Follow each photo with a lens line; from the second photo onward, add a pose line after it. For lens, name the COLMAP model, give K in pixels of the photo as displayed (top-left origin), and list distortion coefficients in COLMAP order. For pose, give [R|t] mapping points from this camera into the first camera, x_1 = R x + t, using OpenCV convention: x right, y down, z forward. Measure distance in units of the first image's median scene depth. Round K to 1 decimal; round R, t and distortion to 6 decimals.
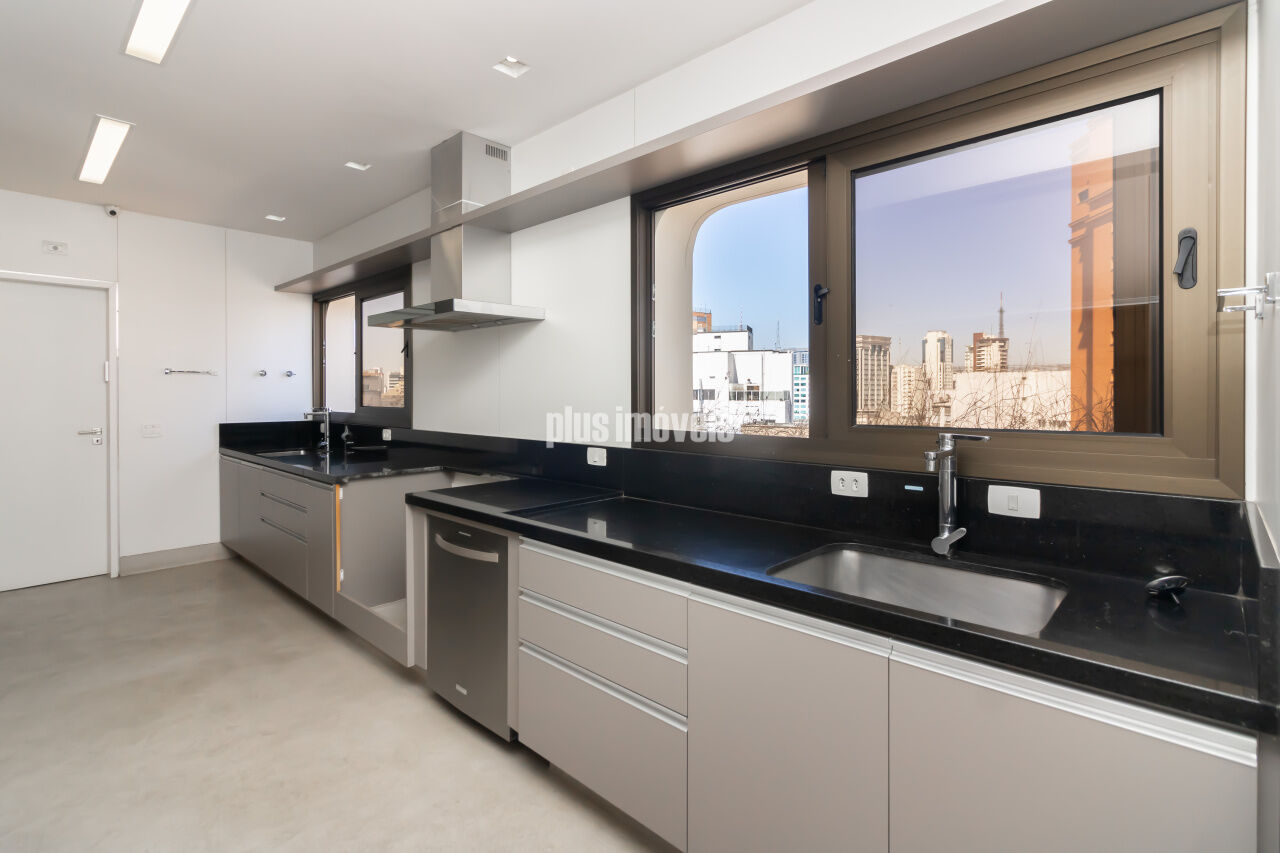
lens RADIAL K [[599.2, 0, 649.6], [0, 599.2, 398.6], [0, 0, 1]] dist [-0.012067, 0.001720]
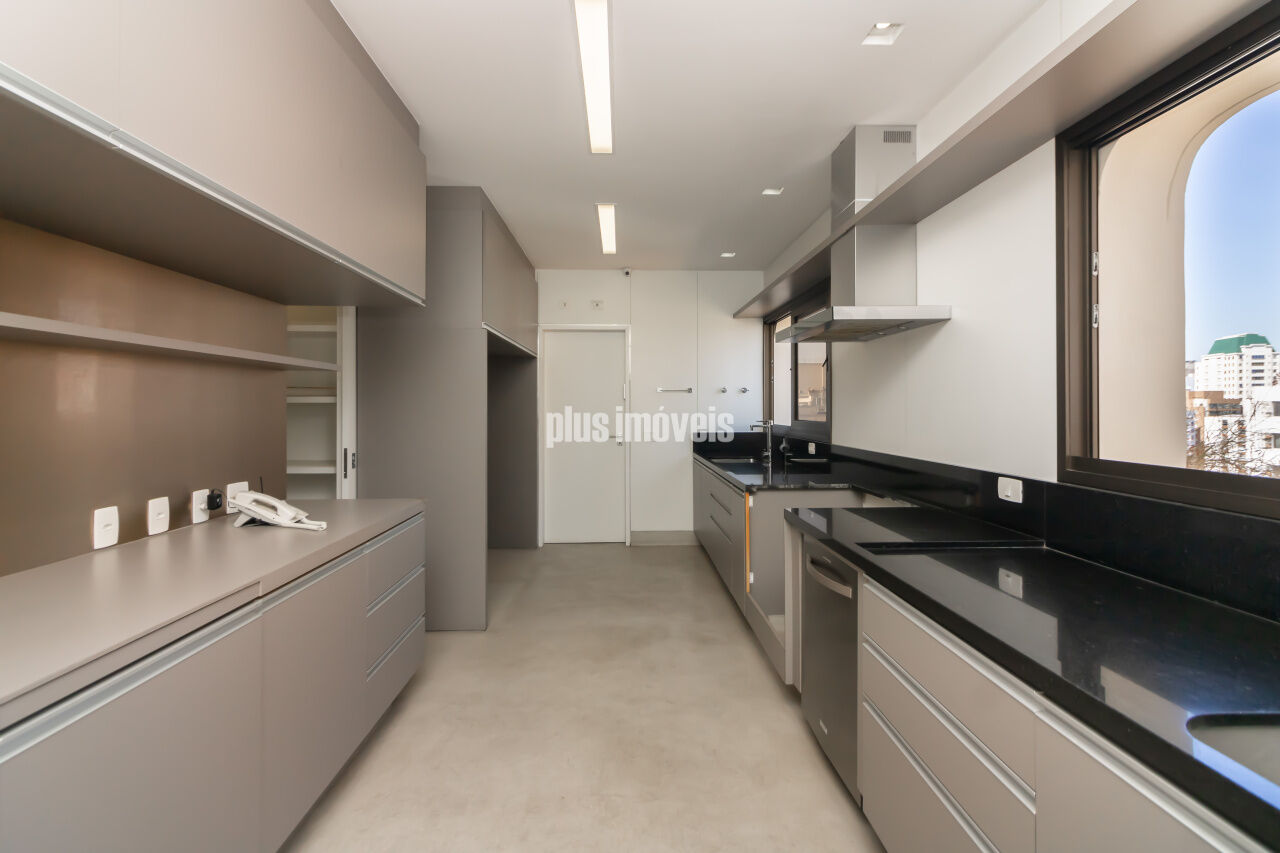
lens RADIAL K [[599.2, 0, 636.8], [0, 599.2, 408.8], [0, 0, 1]] dist [-0.012067, 0.001720]
pose [[0.693384, -0.000811, -0.720567, 0.111454], [-0.003527, 0.999984, -0.004519, -0.001461], [0.720559, 0.005674, 0.693370, 0.105726]]
